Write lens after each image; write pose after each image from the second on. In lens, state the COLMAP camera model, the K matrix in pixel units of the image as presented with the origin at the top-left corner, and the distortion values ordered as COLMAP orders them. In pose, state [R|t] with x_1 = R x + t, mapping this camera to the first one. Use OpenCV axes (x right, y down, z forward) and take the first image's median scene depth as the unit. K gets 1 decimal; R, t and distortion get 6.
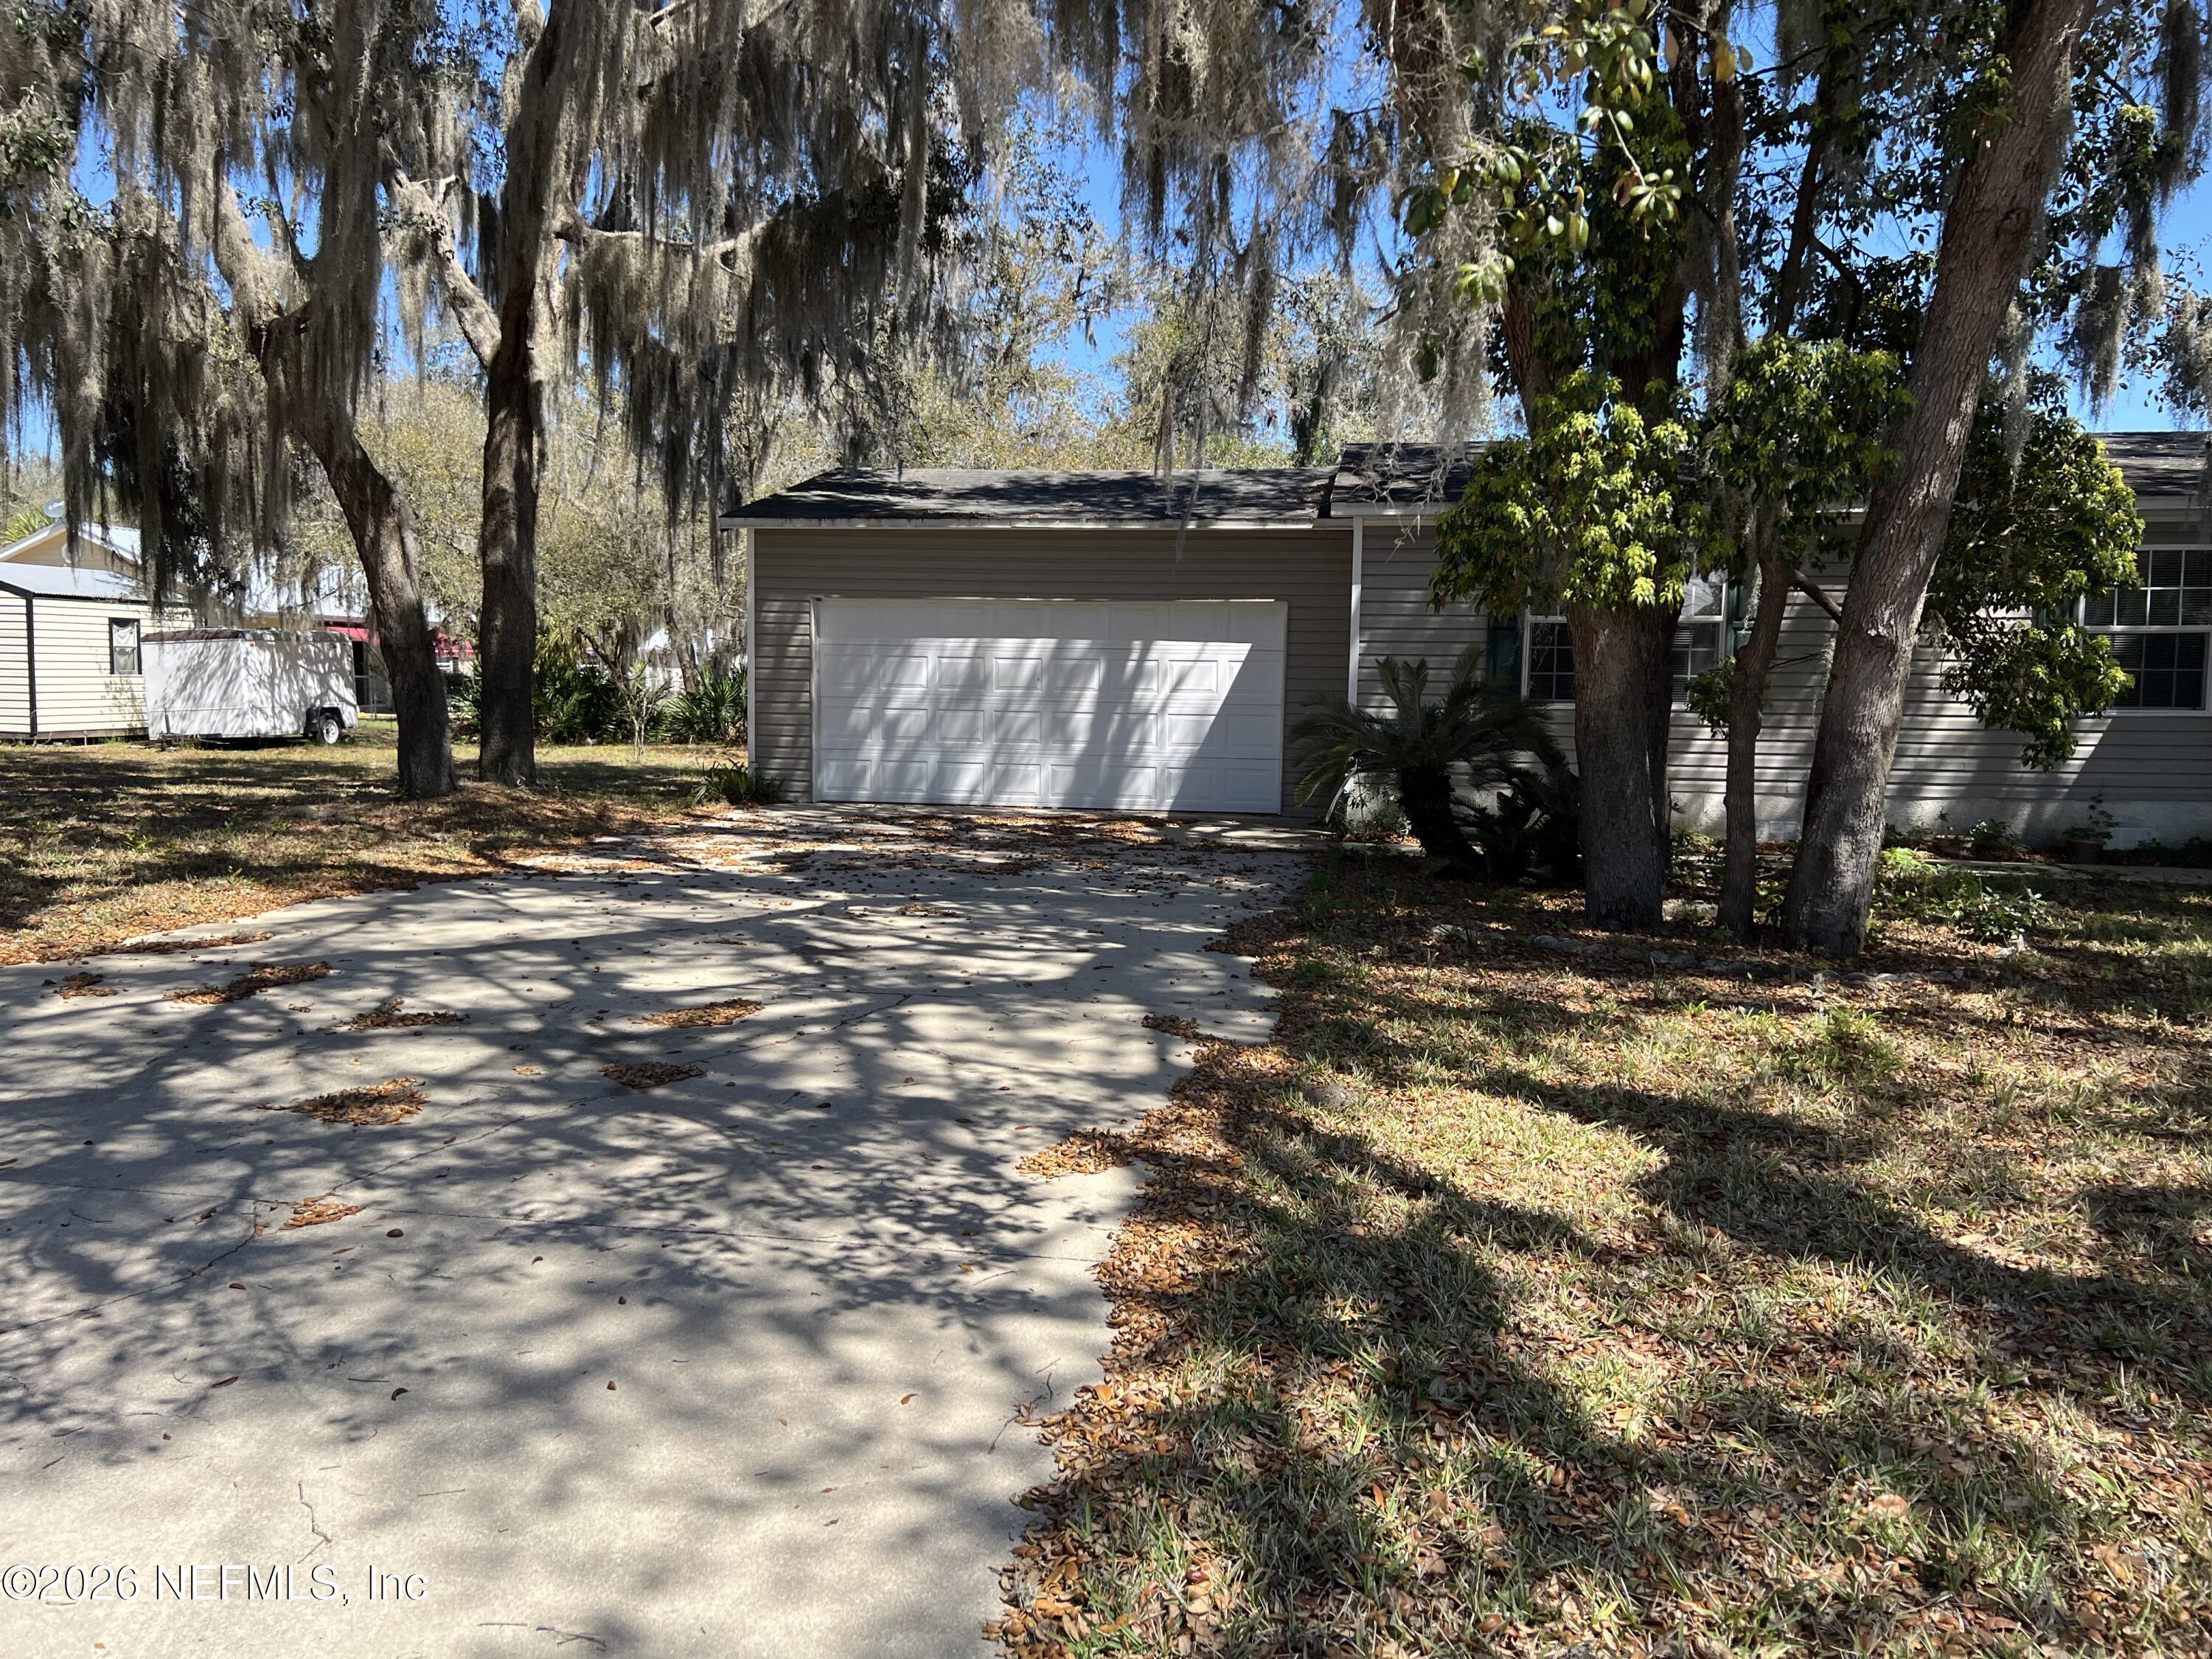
lens RADIAL K [[1660.8, 0, 1115.0], [0, 1660.8, 821.7], [0, 0, 1]] dist [0.054316, -0.063167]
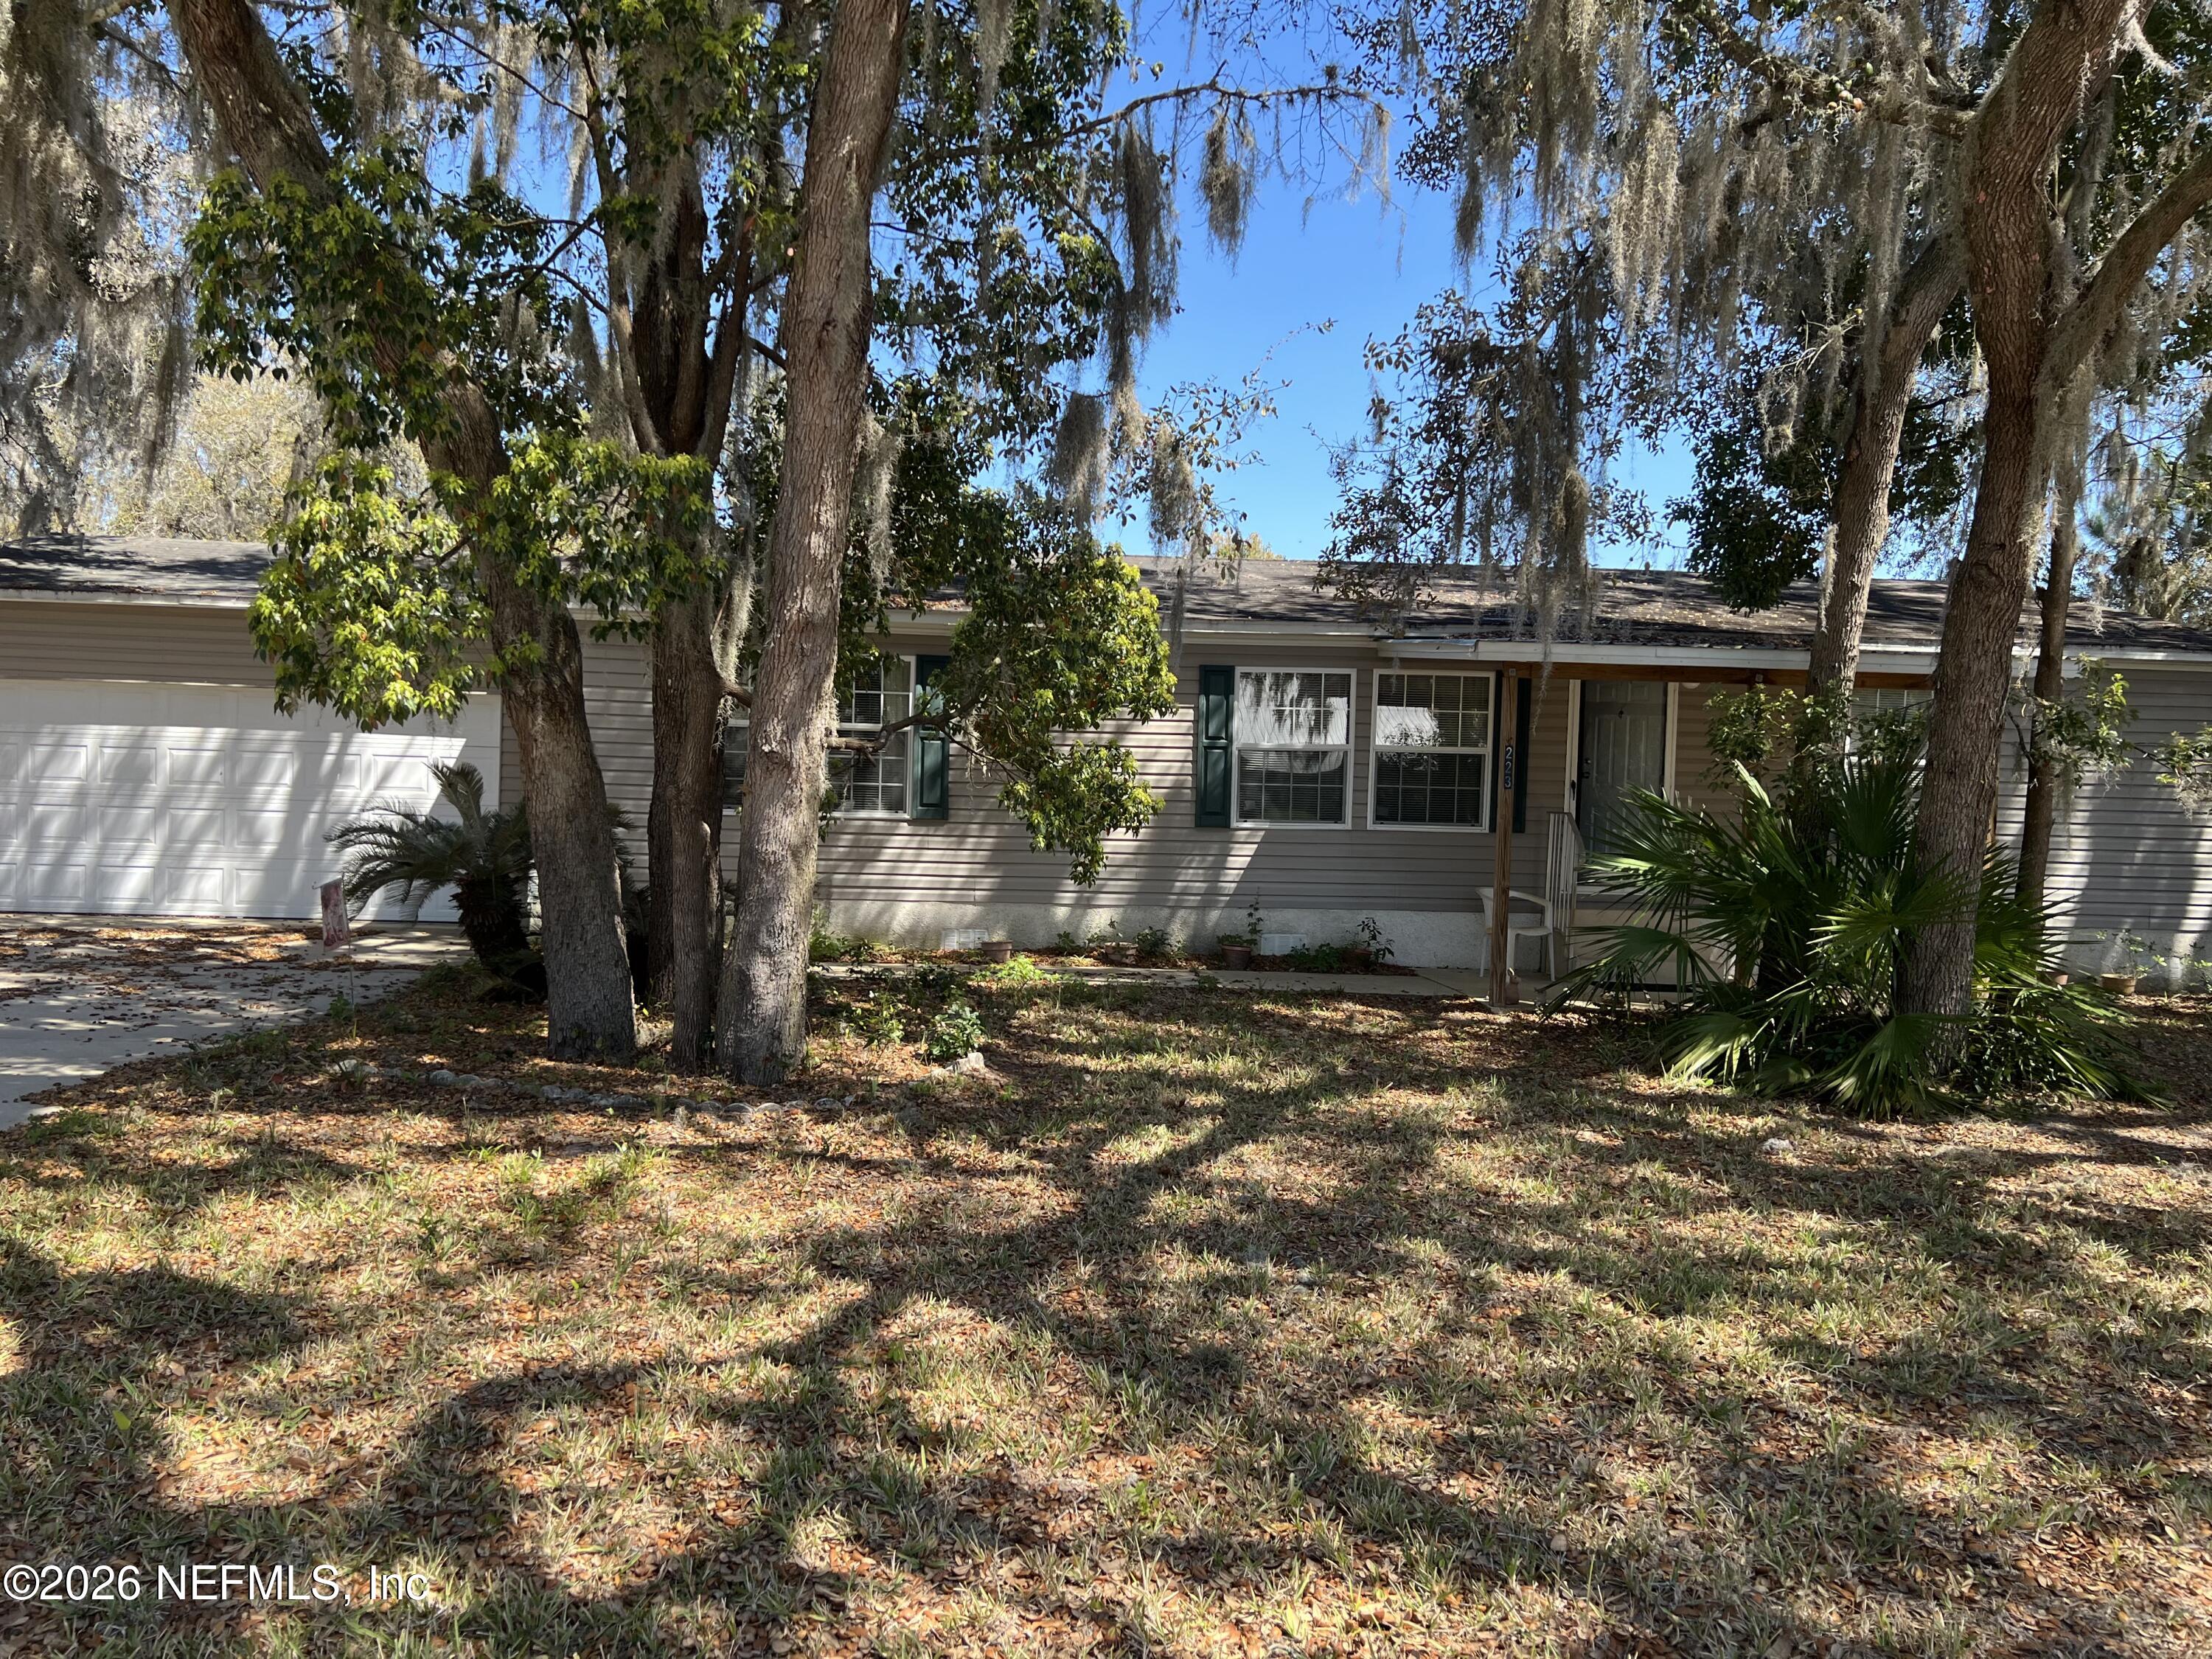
lens RADIAL K [[1660.8, 0, 1085.1], [0, 1660.8, 847.7], [0, 0, 1]] dist [0.054316, -0.063167]
pose [[0.974801, 0.006815, 0.222974, 0.228180], [0.002312, 0.999171, -0.040645, -0.007765], [-0.223066, 0.040137, 0.973977, 0.011525]]
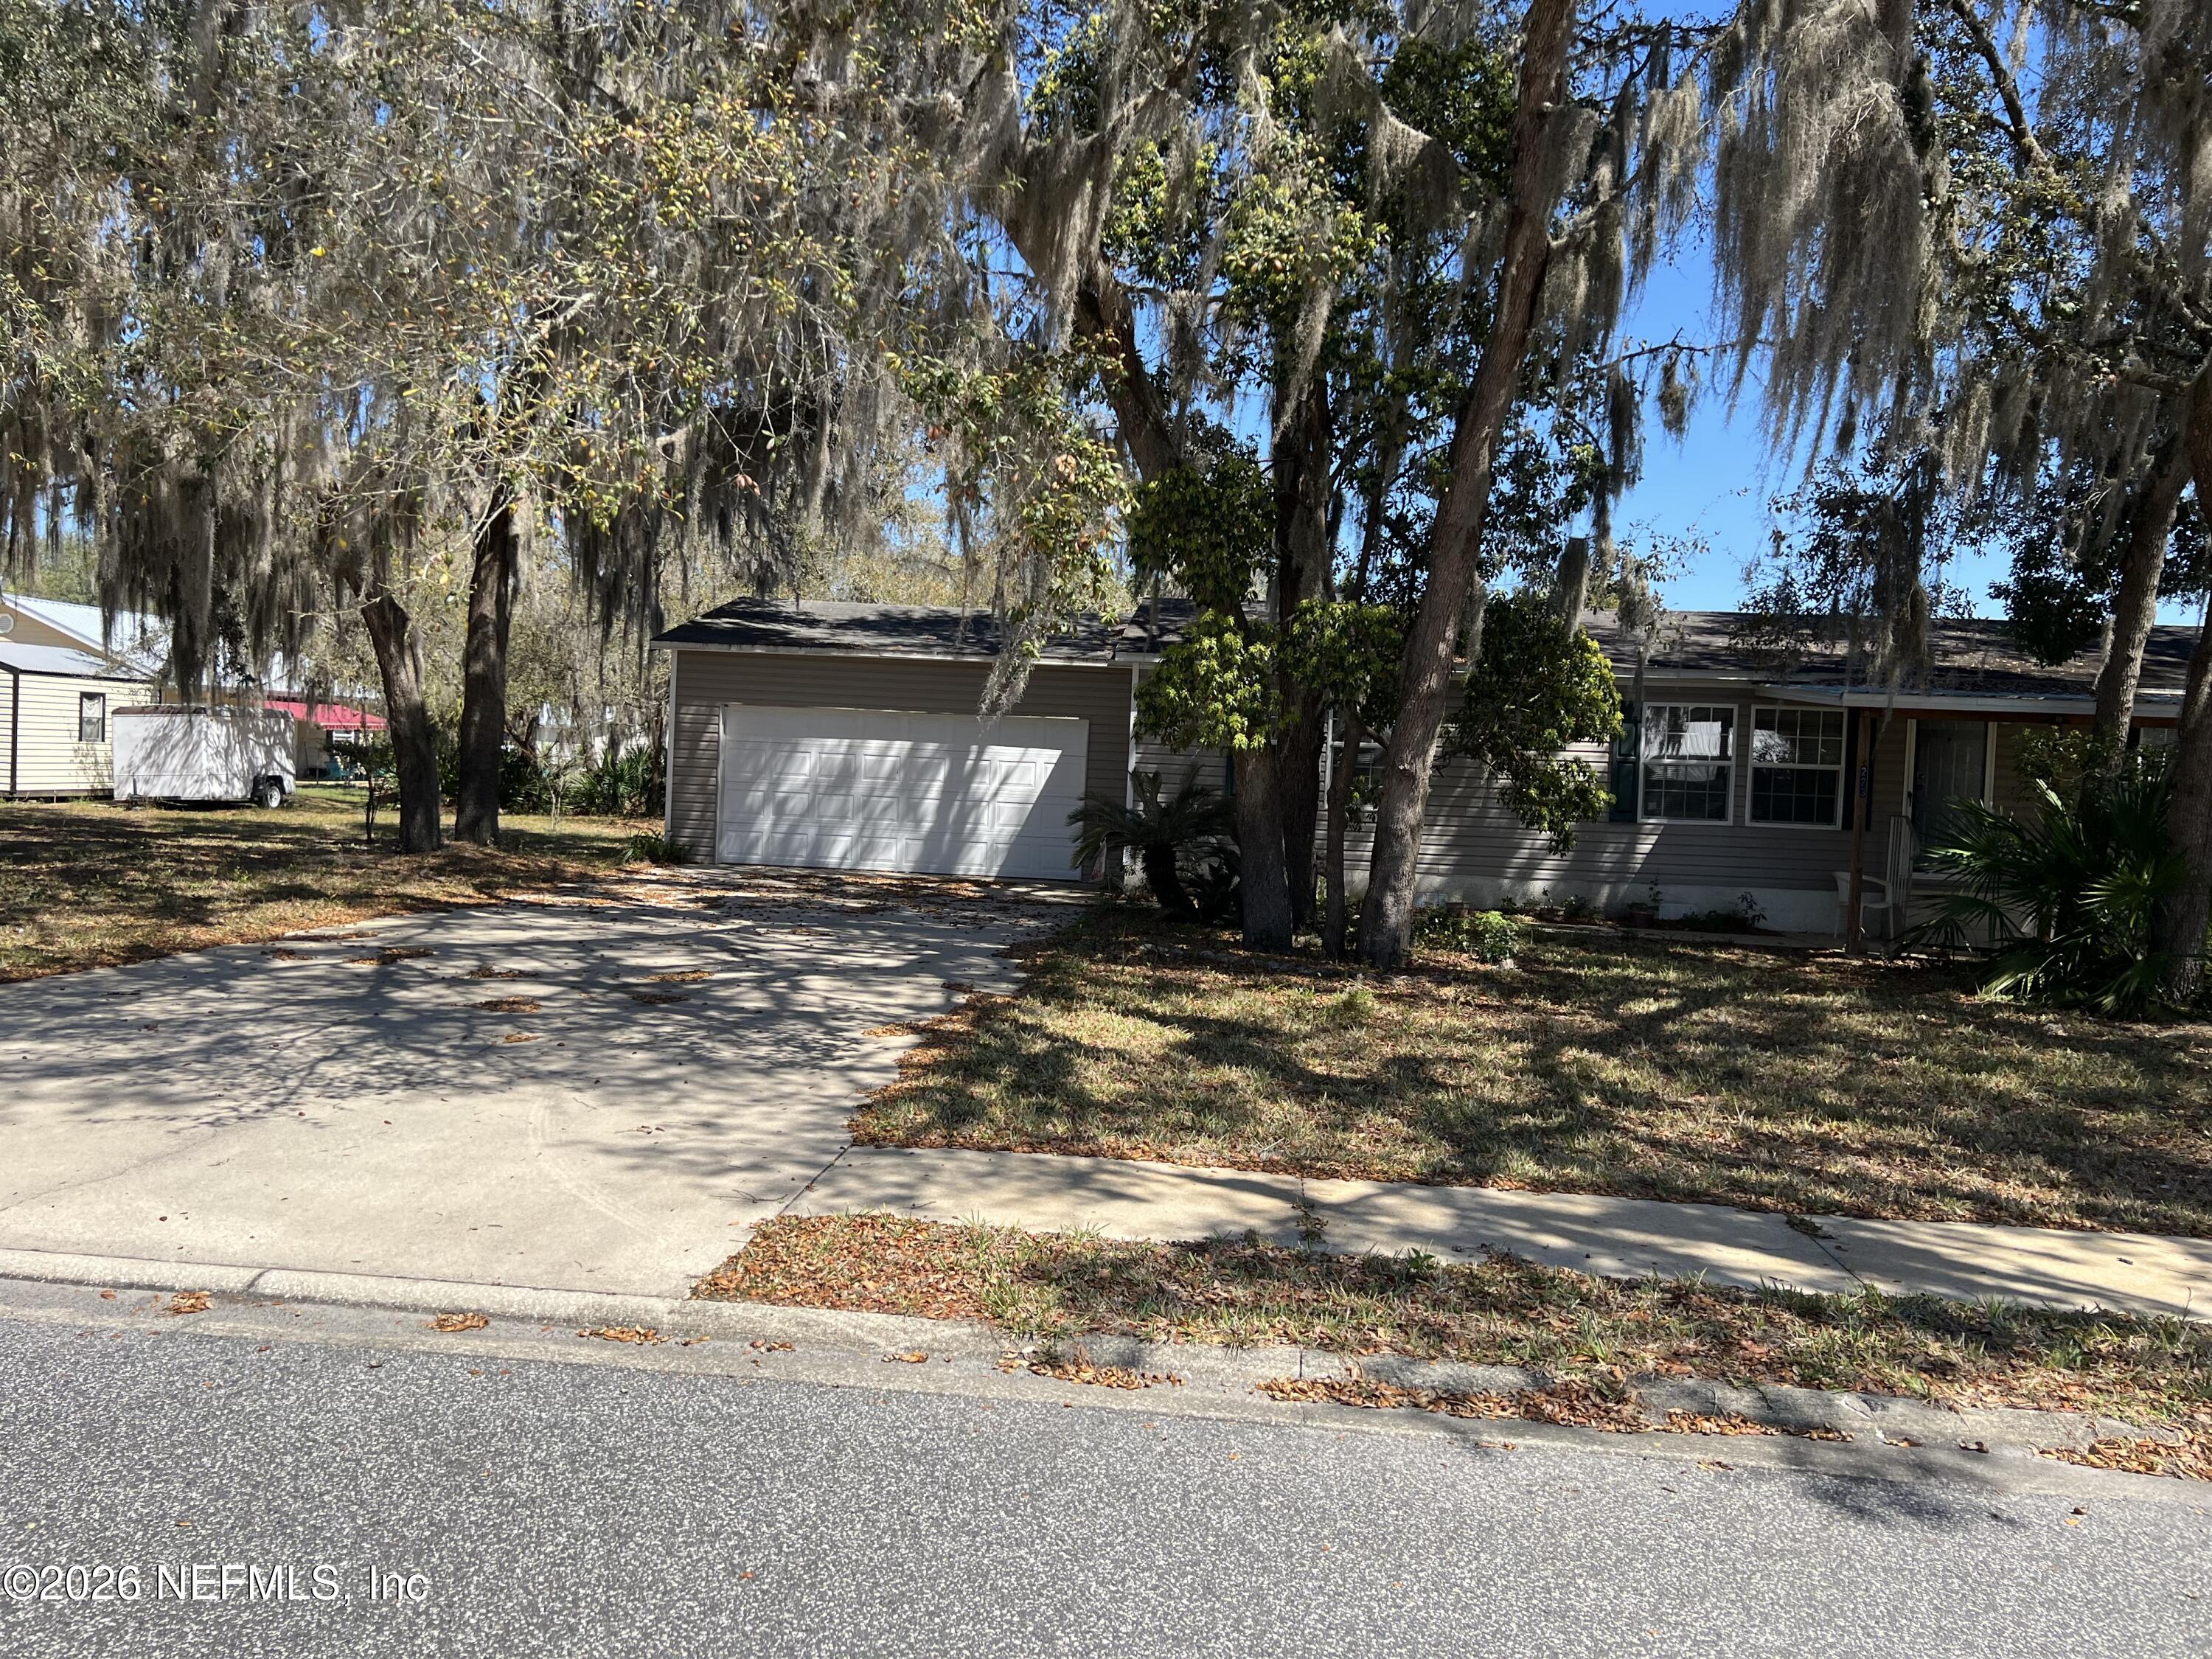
lens RADIAL K [[1660.8, 0, 1102.2], [0, 1660.8, 825.0], [0, 0, 1]] dist [0.054316, -0.063167]
pose [[0.997255, 0.026386, 0.069183, 0.026911], [-0.022958, 0.998491, -0.049893, 0.017146], [-0.070396, 0.048167, 0.996356, -0.323915]]
